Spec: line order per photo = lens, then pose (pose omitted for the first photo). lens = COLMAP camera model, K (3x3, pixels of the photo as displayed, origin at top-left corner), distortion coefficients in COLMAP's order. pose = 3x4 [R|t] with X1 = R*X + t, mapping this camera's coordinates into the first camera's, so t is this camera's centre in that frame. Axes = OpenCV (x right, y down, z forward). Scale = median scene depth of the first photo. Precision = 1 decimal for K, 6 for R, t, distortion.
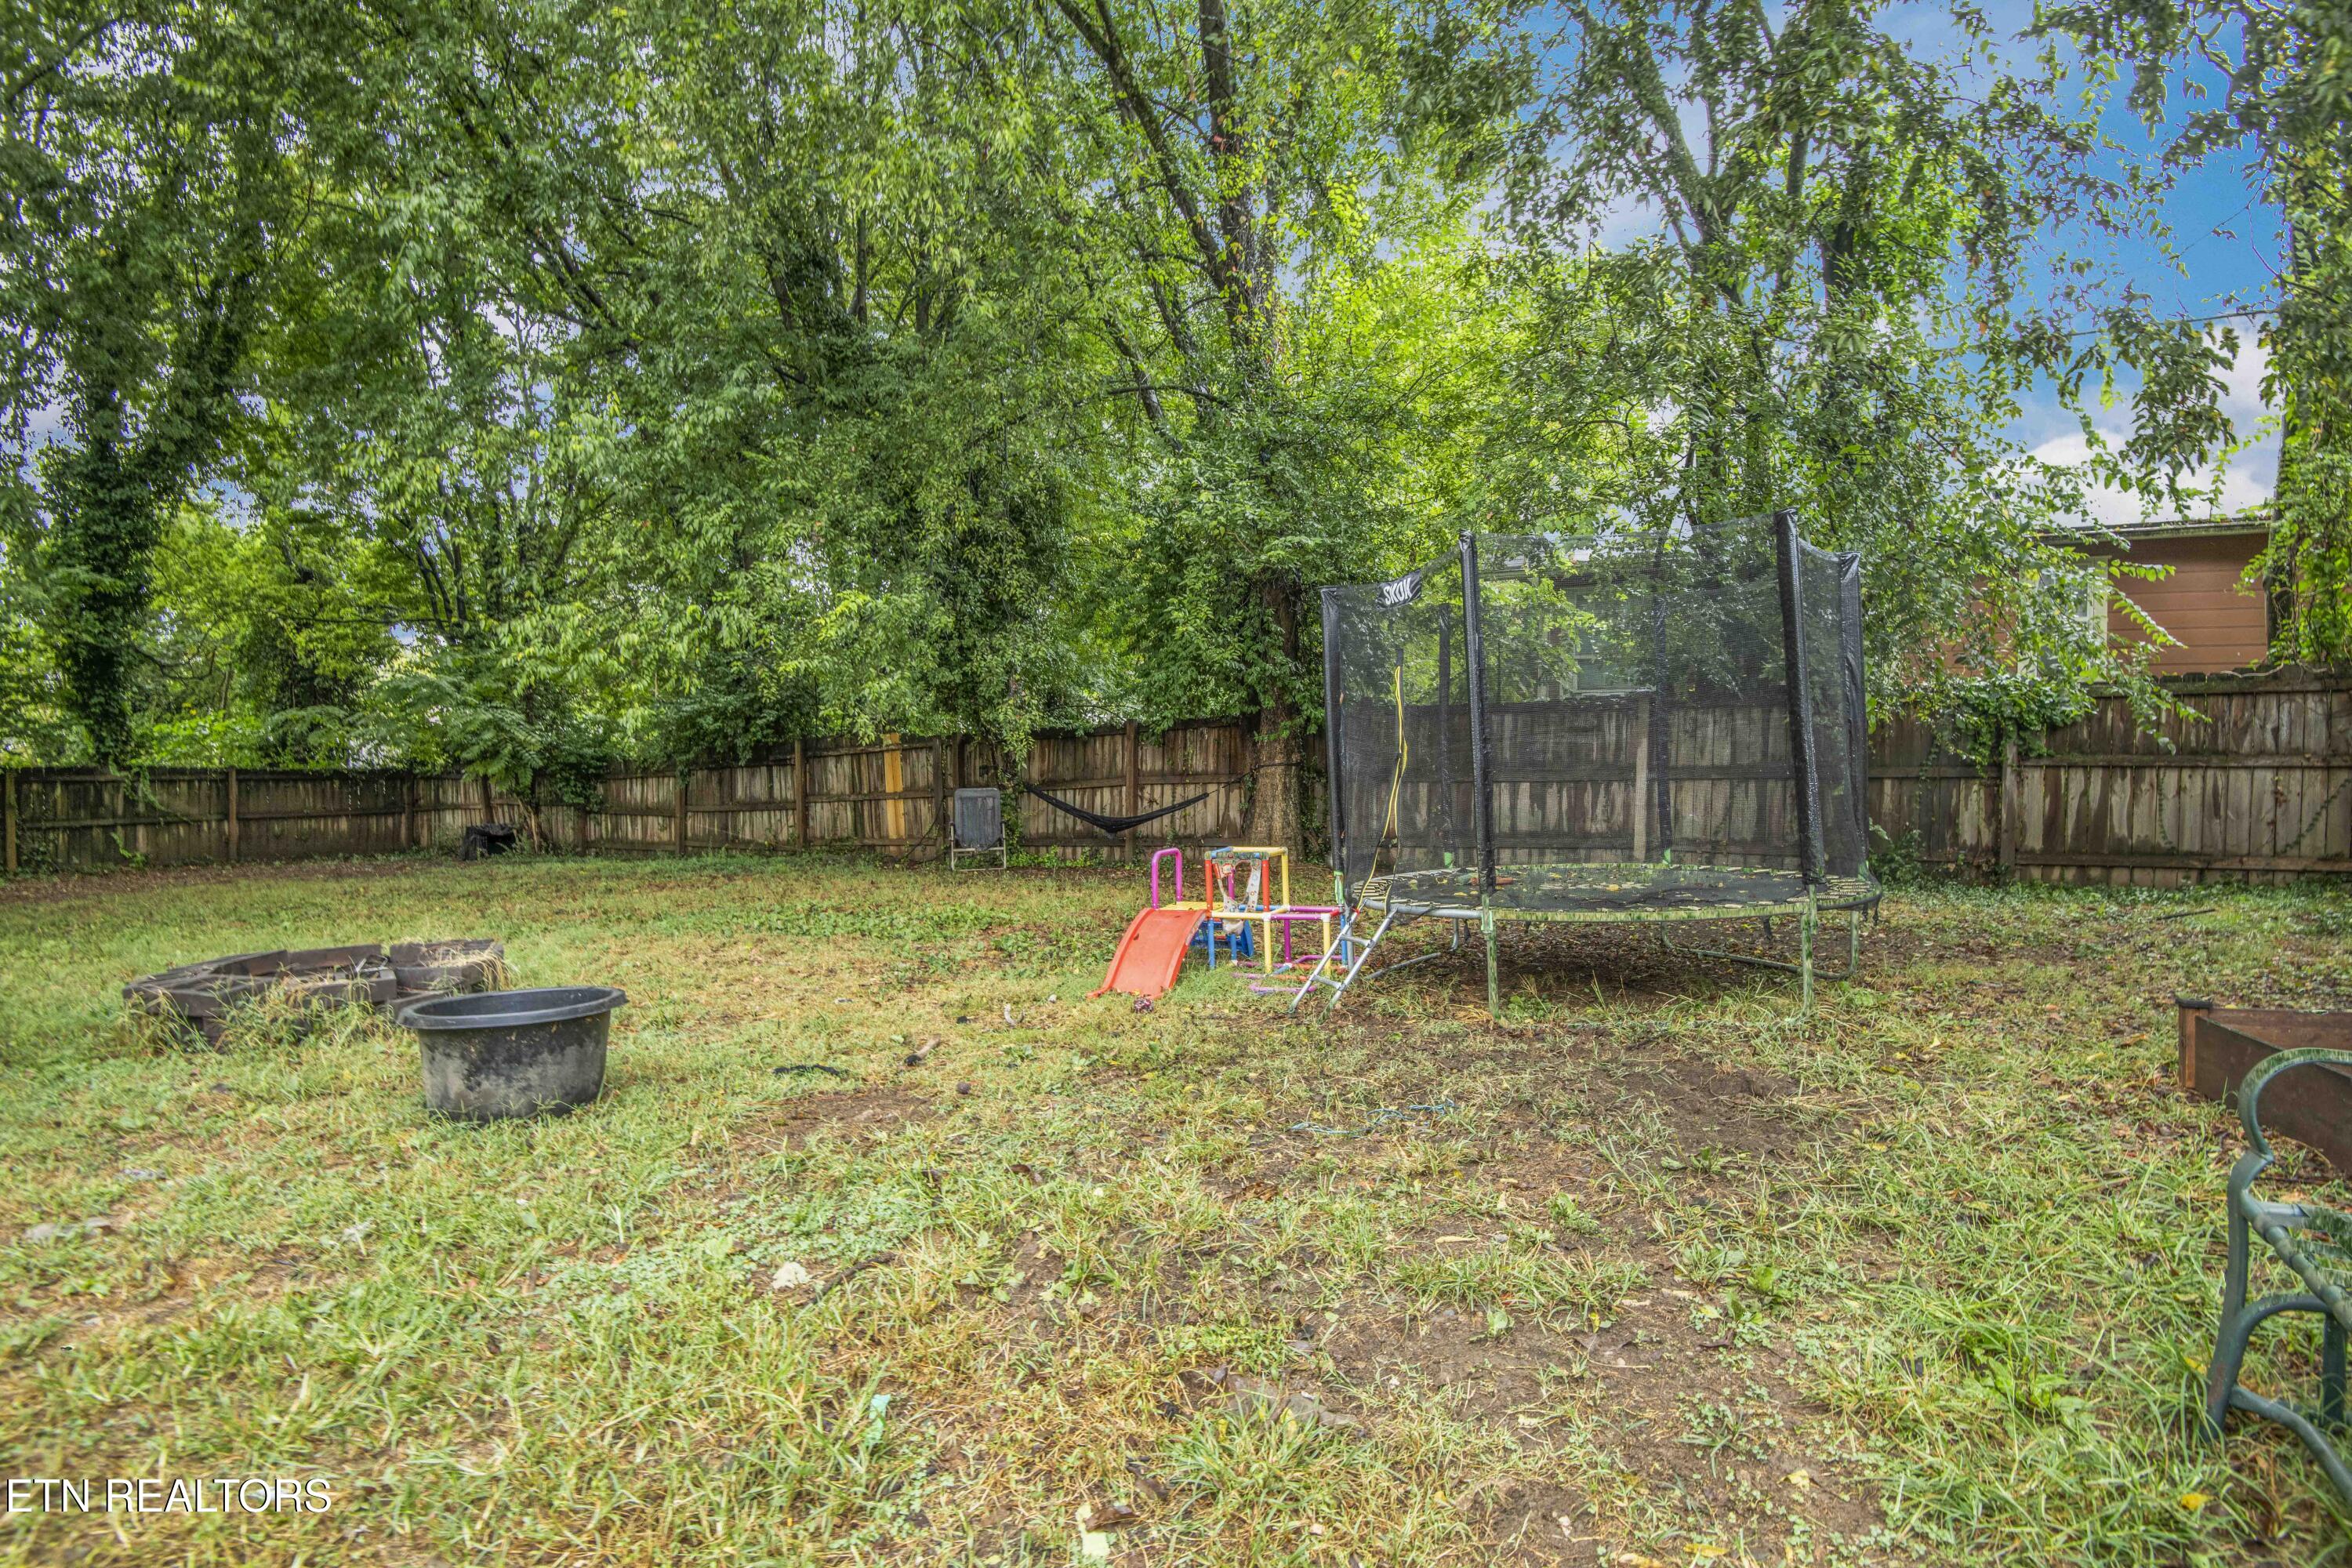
lens RADIAL K [[1085.0, 0, 1184.7], [0, 1085.0, 784.8], [0, 0, 1]] dist [-0.008090, -0.022321]
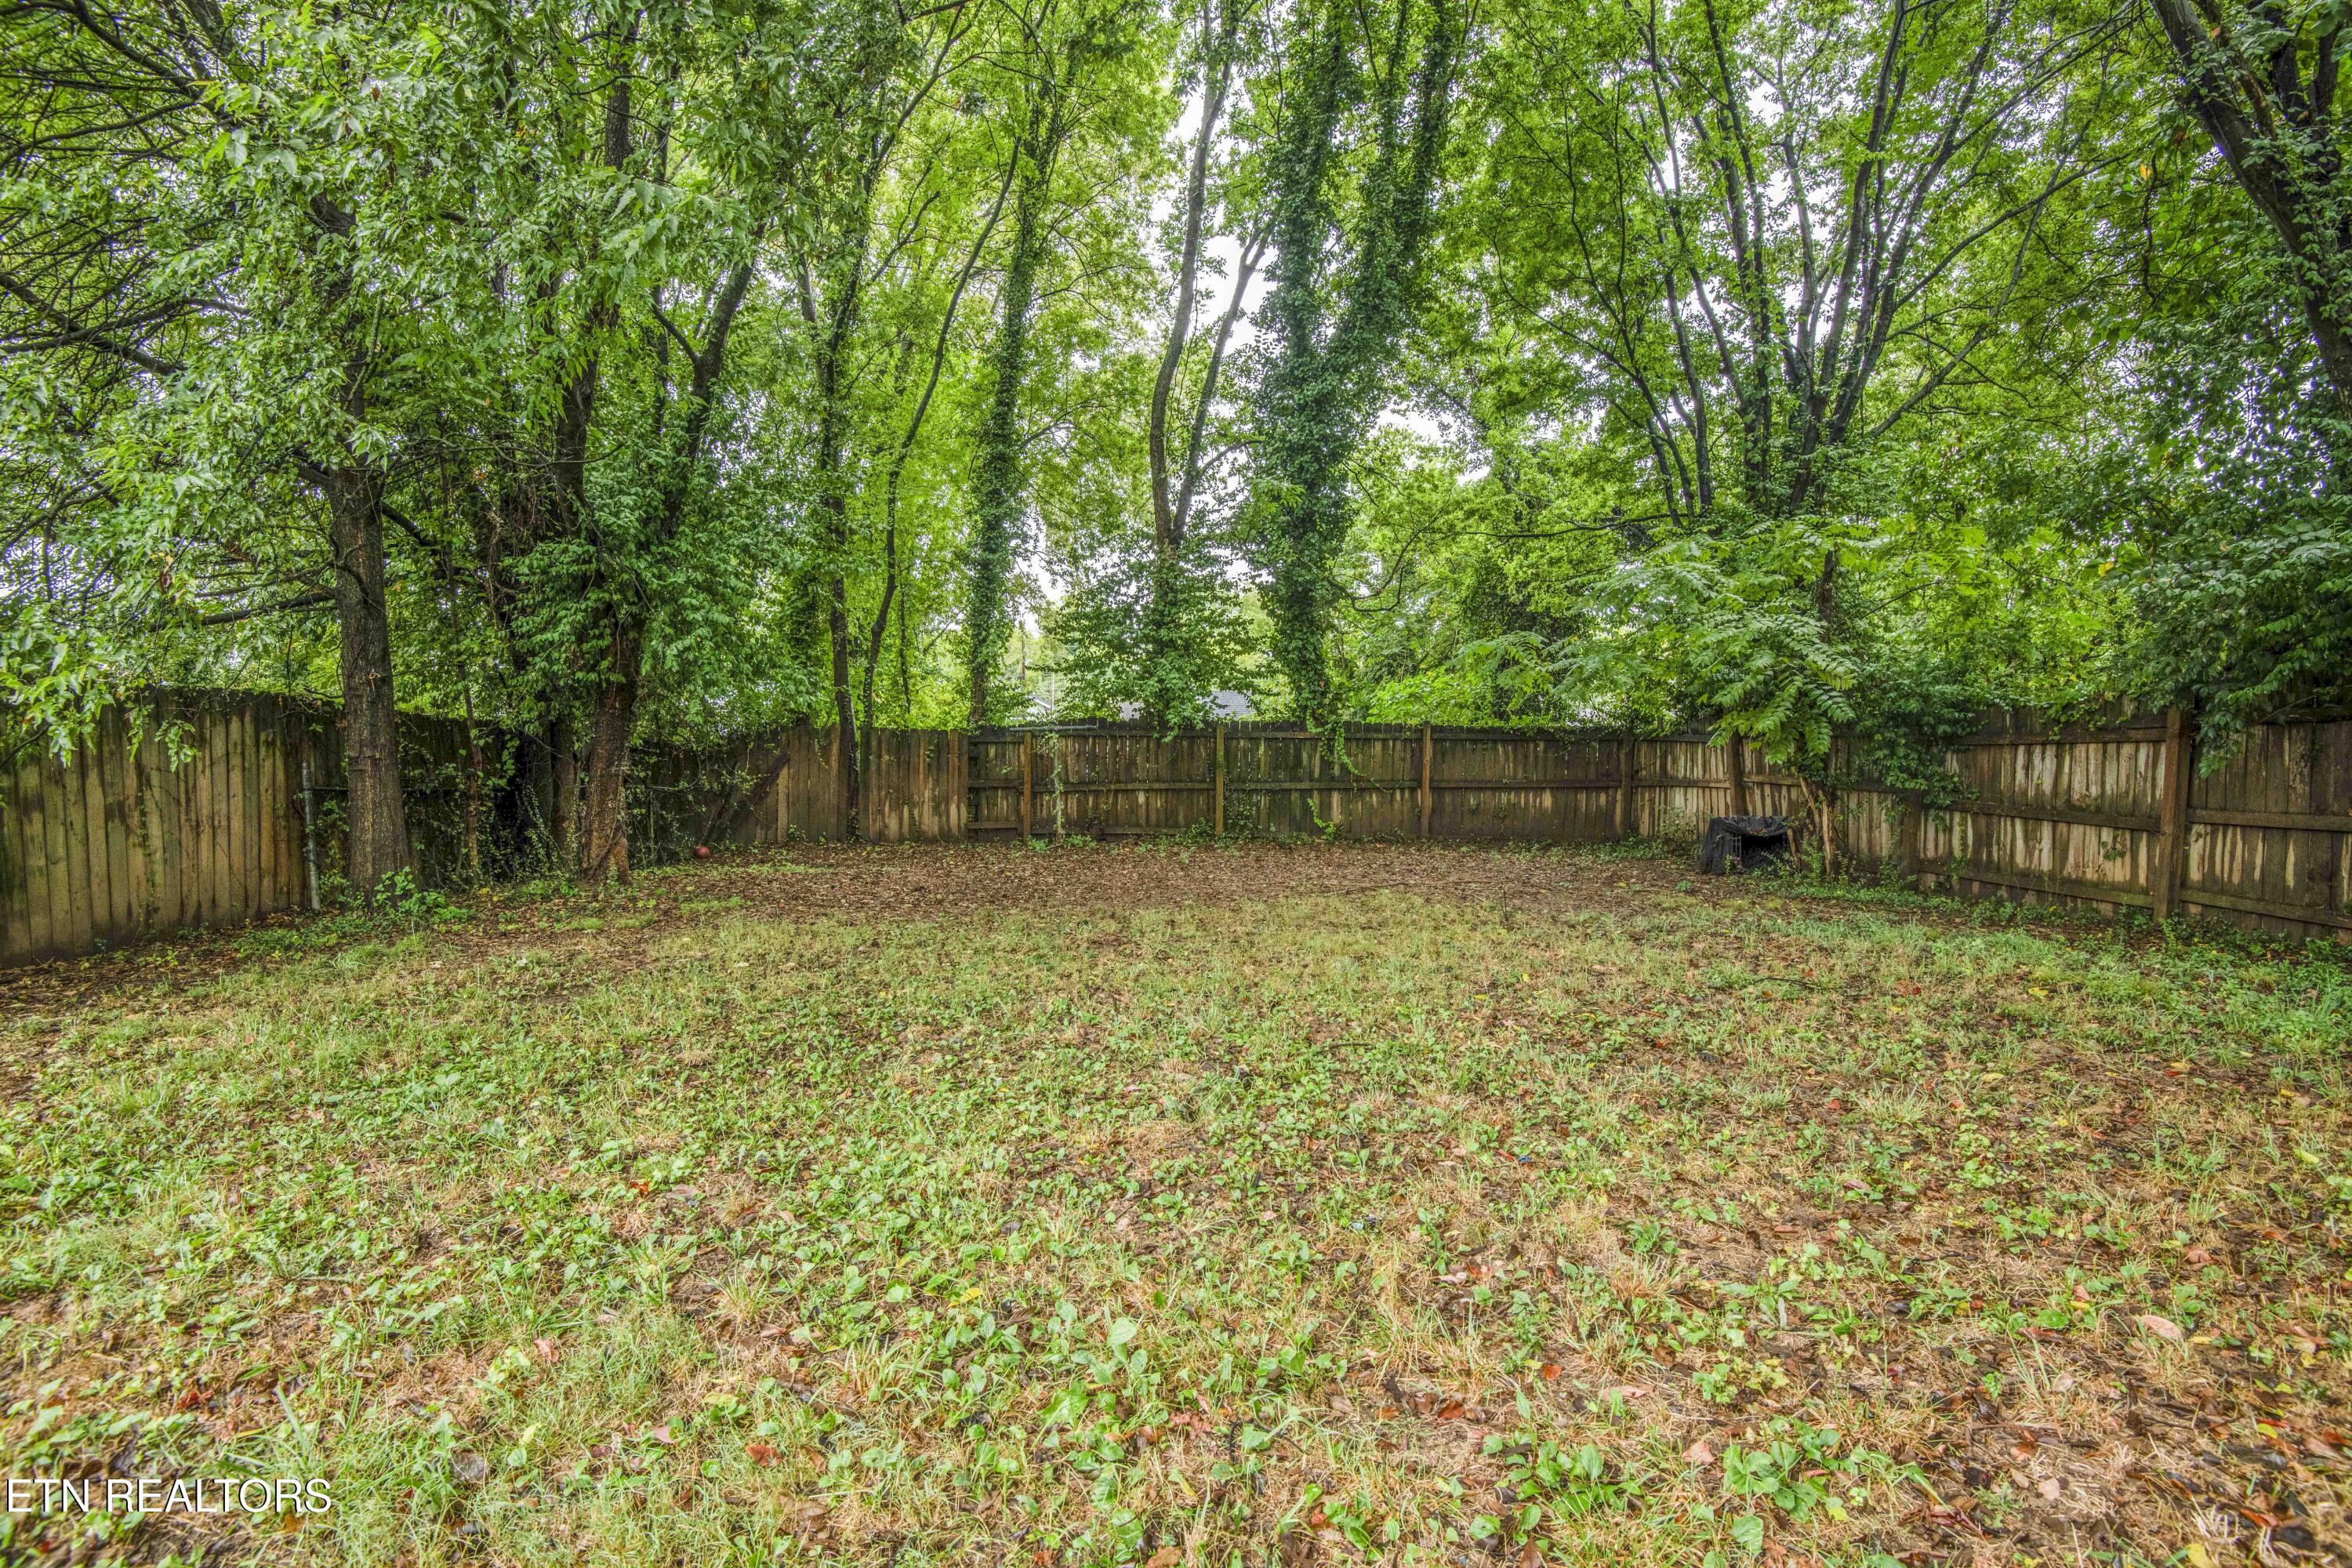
lens RADIAL K [[1085.0, 0, 1184.7], [0, 1085.0, 784.8], [0, 0, 1]] dist [-0.008090, -0.022321]
pose [[0.531795, 0.044961, -0.845679, -0.322798], [-0.022494, 0.998987, 0.038966, 0.002431], [0.846574, -0.001699, 0.532268, 0.440679]]
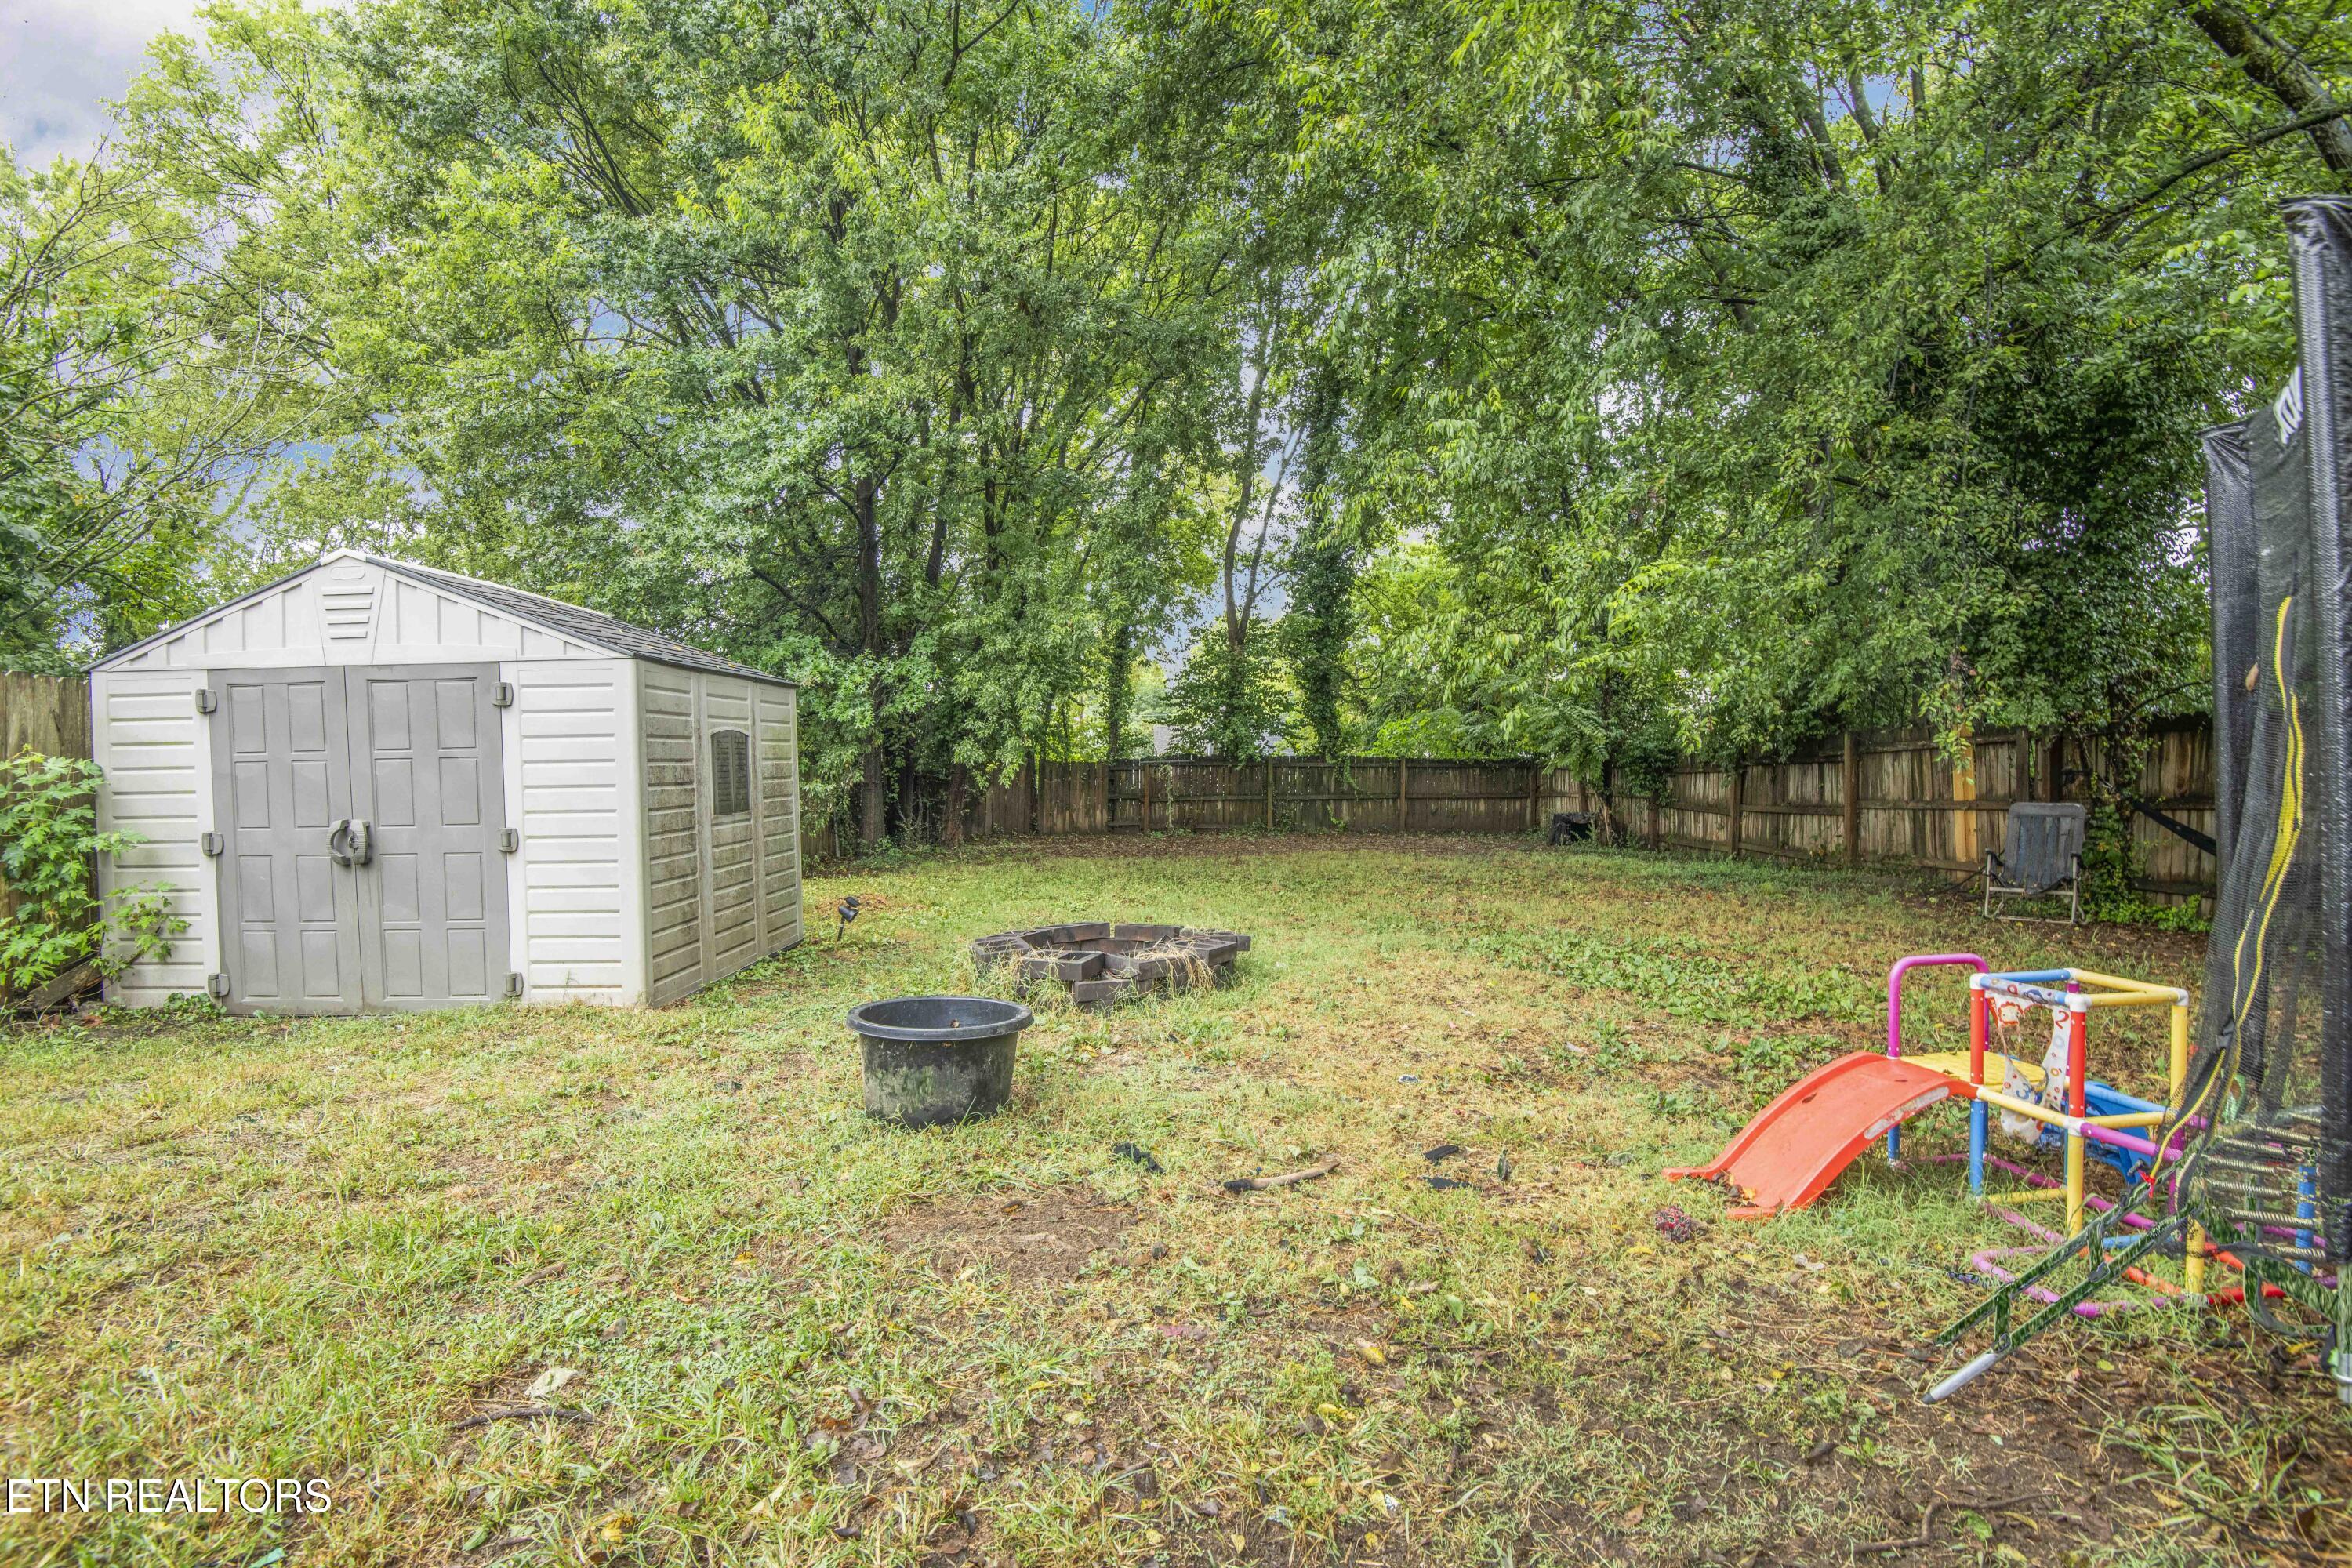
lens RADIAL K [[1085.0, 0, 1184.7], [0, 1085.0, 784.8], [0, 0, 1]] dist [-0.008090, -0.022321]
pose [[0.509868, 0.030070, -0.859727, 0.084949], [-0.018573, 0.999541, 0.023945, -0.010422], [0.860052, 0.003759, 0.510193, 0.130355]]
